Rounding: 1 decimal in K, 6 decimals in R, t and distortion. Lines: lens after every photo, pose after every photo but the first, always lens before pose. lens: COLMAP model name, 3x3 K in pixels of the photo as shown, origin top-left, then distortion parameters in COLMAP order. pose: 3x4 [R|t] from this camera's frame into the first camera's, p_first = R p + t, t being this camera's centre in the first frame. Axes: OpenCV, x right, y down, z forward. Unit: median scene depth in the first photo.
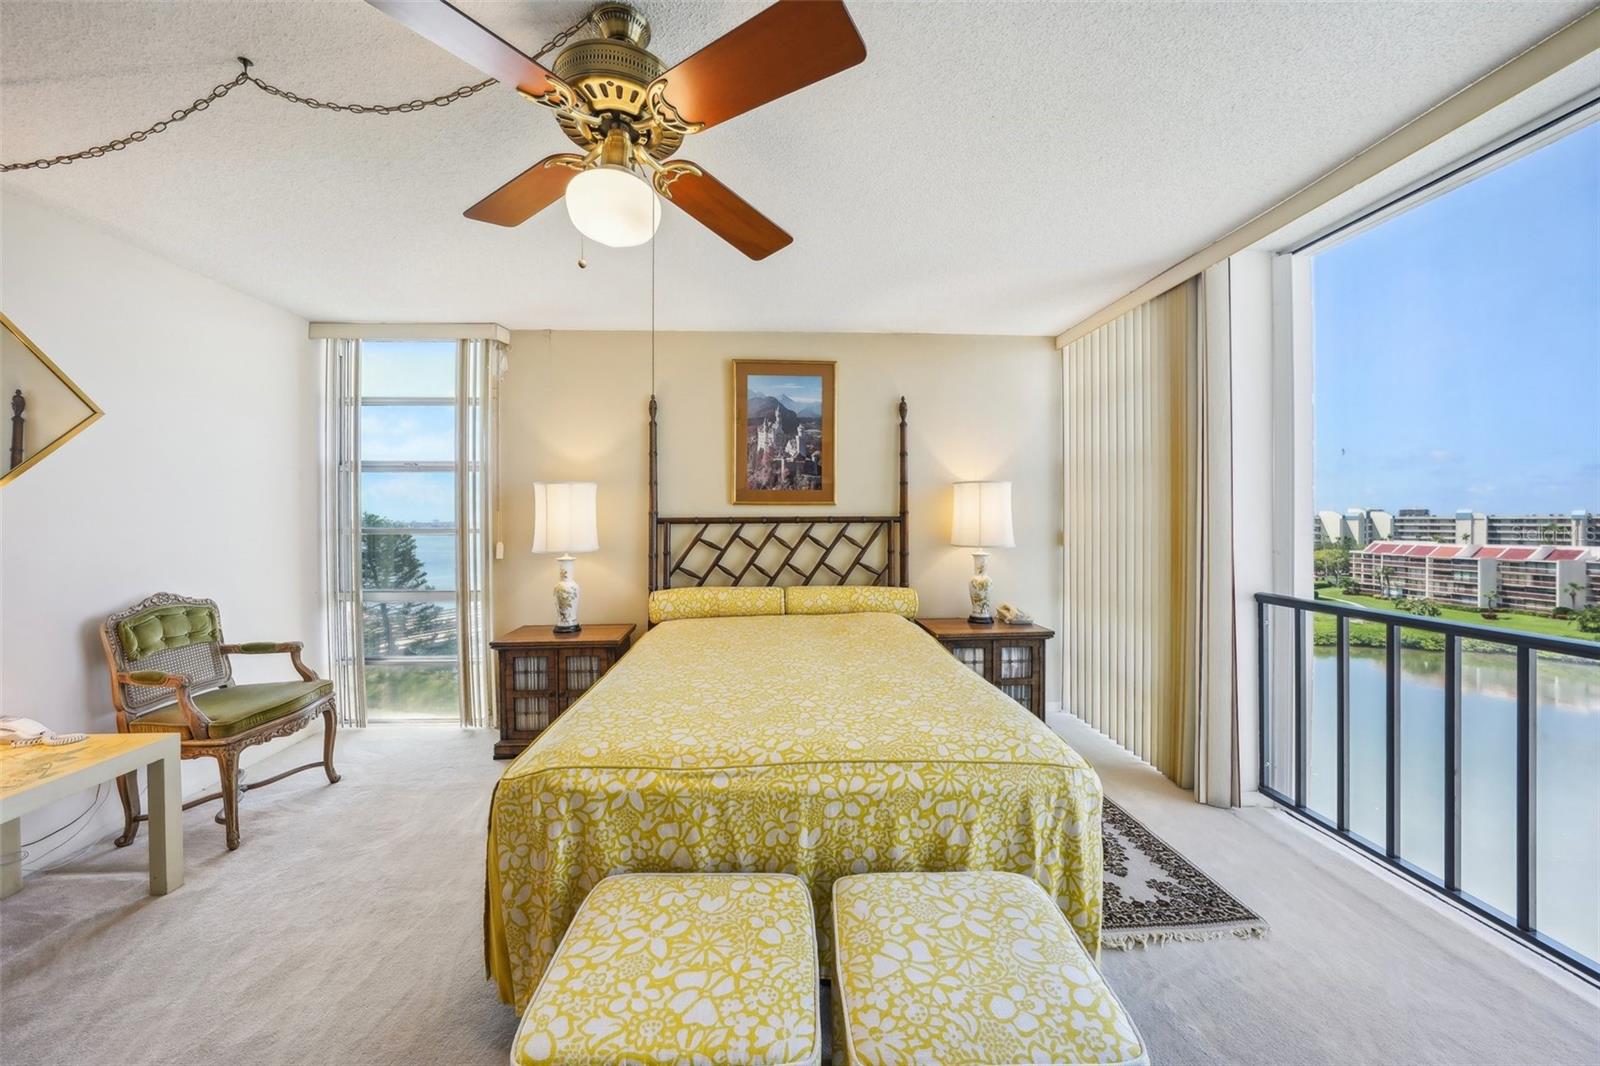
lens RADIAL K [[564.8, 0, 800.0], [0, 564.8, 533.0], [0, 0, 1]] dist [-0.018148, 0.000009]
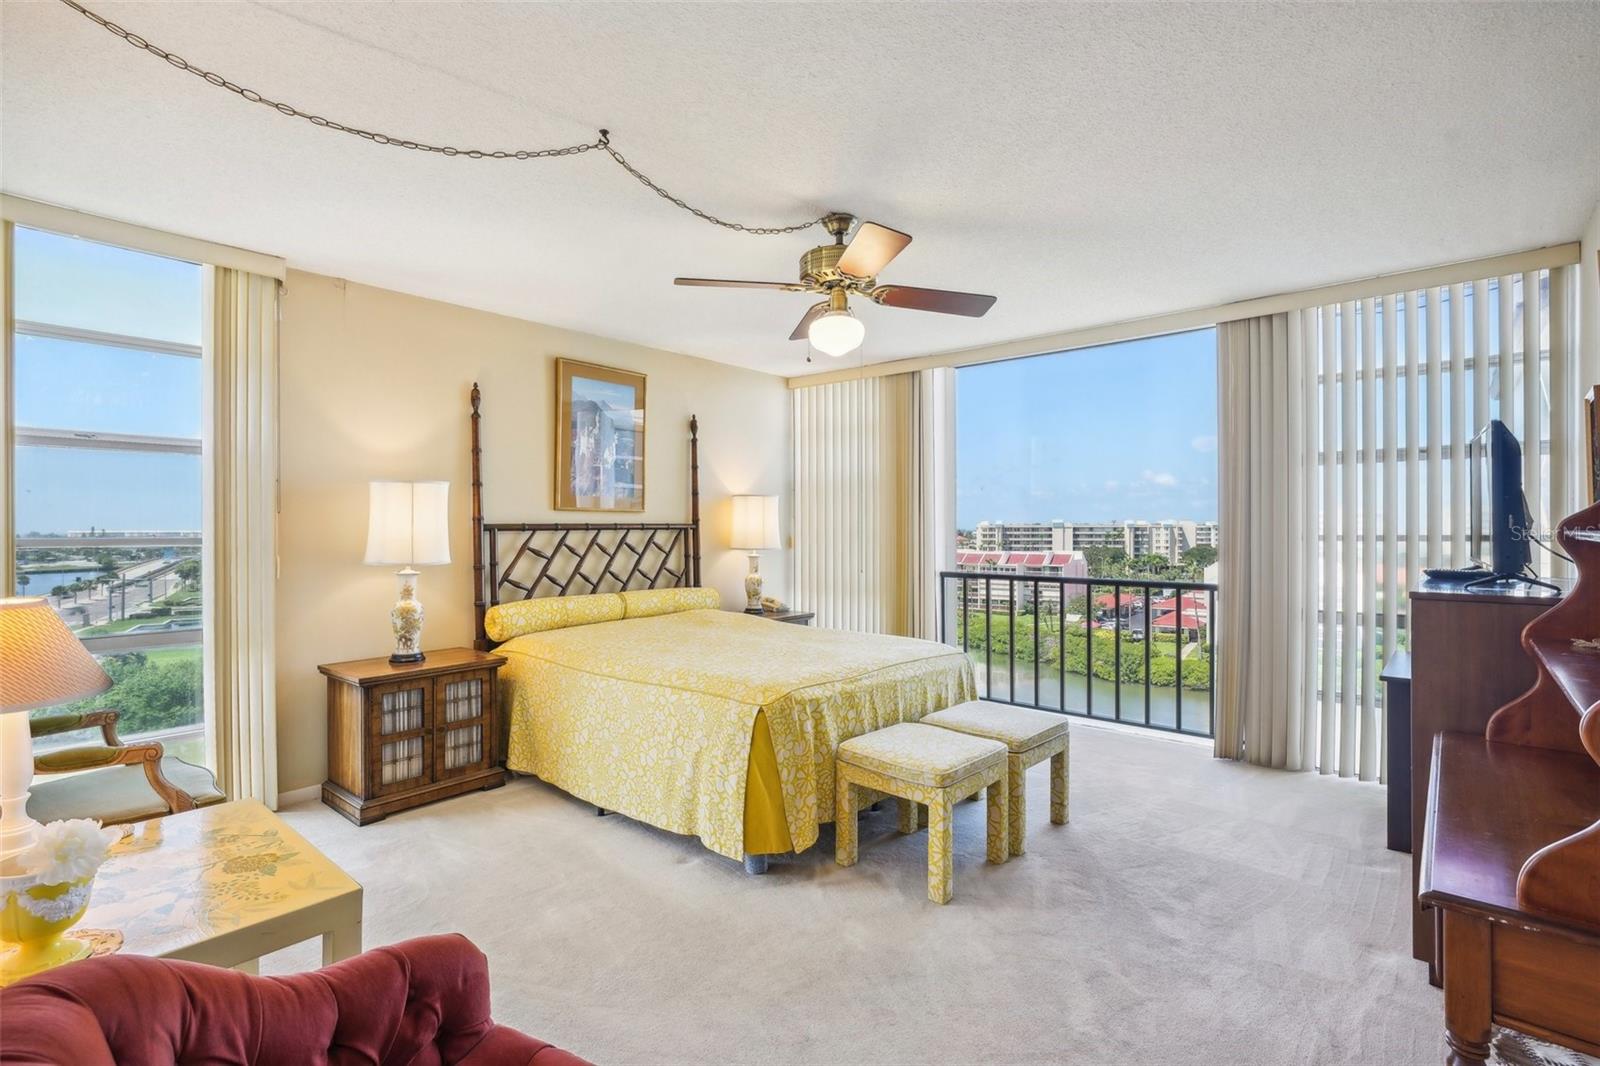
lens RADIAL K [[775.9, 0, 796.7], [0, 775.9, 530.2], [0, 0, 1]] dist [-0.001559, 0.000709]
pose [[0.686211, 0.000358, 0.727403, -0.795187], [0.013280, 0.999827, -0.013020, 0.005420], [-0.727282, 0.018595, 0.686087, -0.184207]]
